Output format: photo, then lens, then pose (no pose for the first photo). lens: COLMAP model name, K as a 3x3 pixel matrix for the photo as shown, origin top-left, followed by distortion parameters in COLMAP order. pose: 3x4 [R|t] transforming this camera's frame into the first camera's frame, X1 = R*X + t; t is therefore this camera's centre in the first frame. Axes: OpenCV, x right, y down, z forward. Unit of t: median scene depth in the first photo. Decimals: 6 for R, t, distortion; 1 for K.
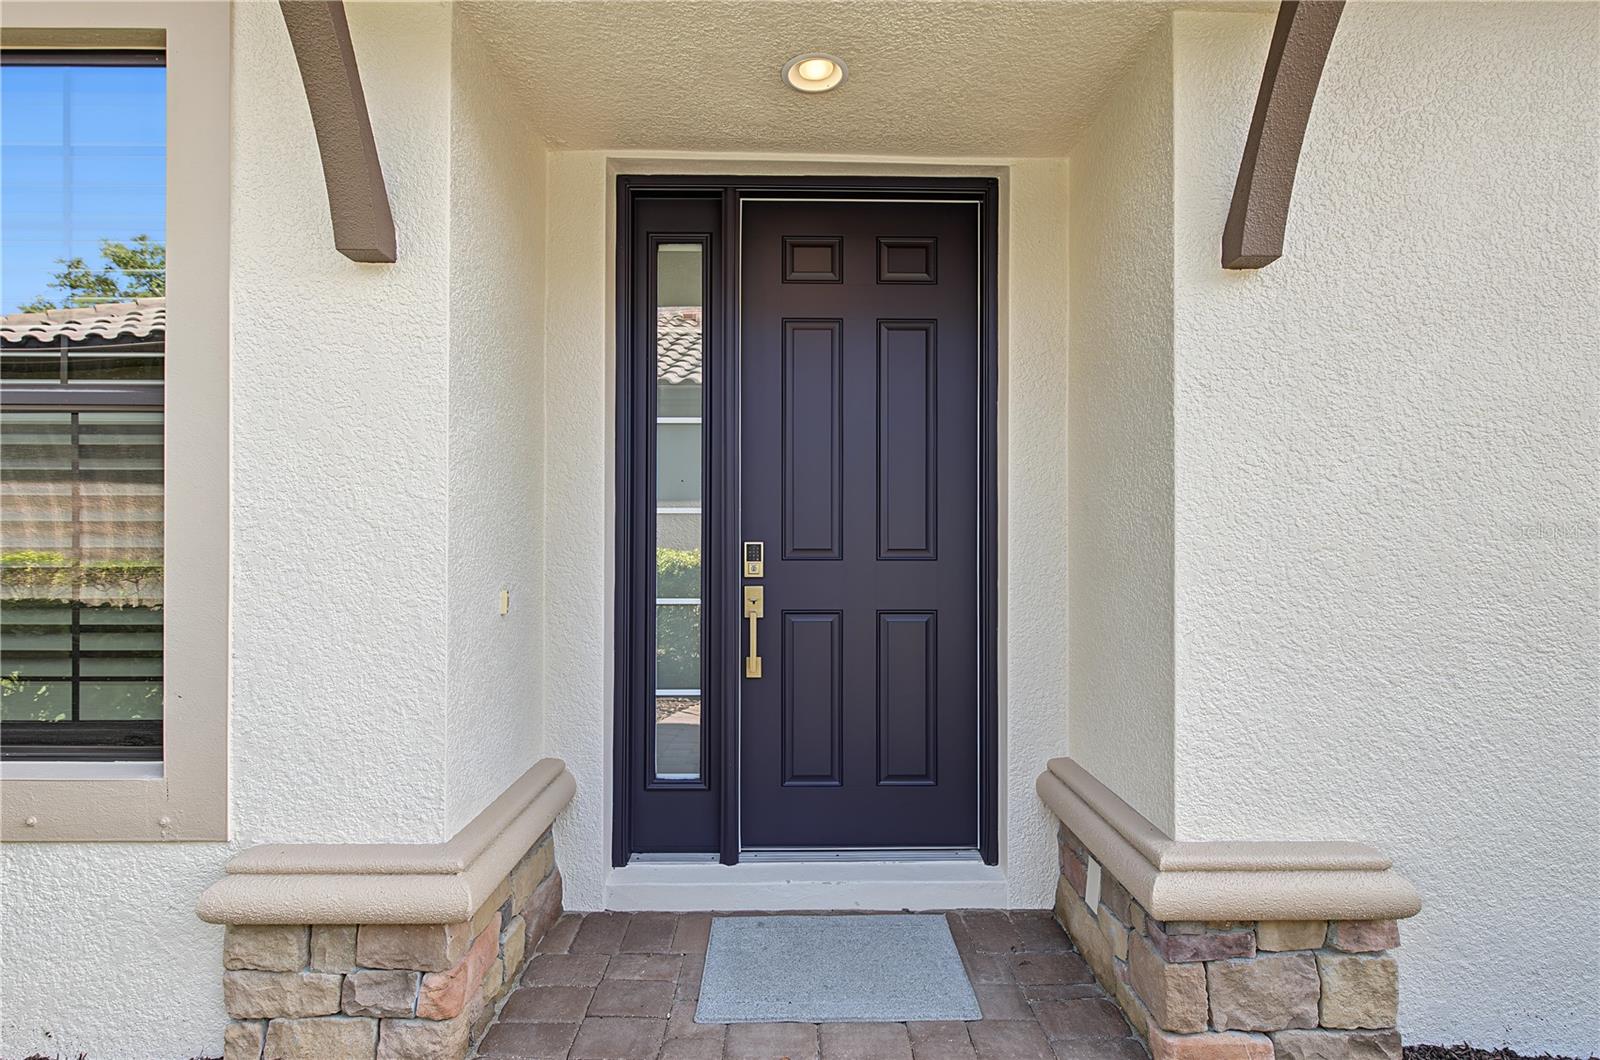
lens RADIAL K [[729.0, 0, 800.0], [0, 729.0, 532.2], [0, 0, 1]] dist [-0.000397, -0.001231]
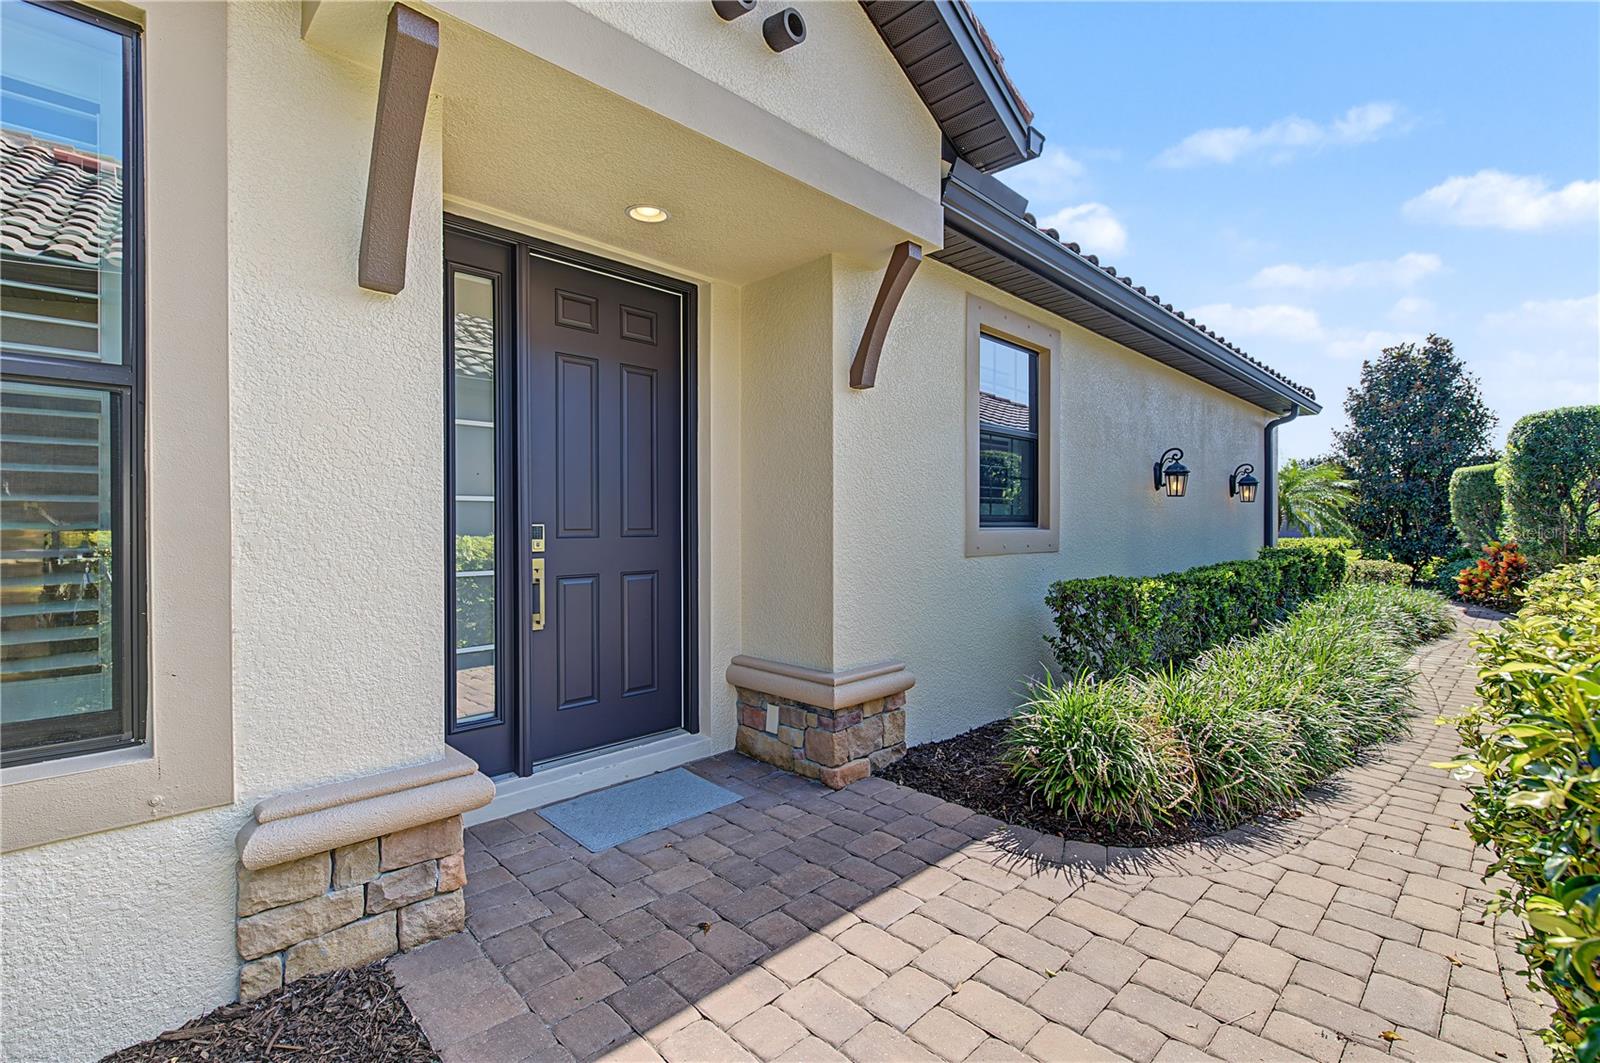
lens RADIAL K [[693.7, 0, 800.7], [0, 693.7, 525.0], [0, 0, 1]] dist [0.001211, -0.005082]
pose [[0.722737, -0.004909, 0.691105, -0.872973], [-0.003685, 0.999933, 0.010957, -0.000026], [-0.691113, -0.010465, 0.722671, -0.307863]]
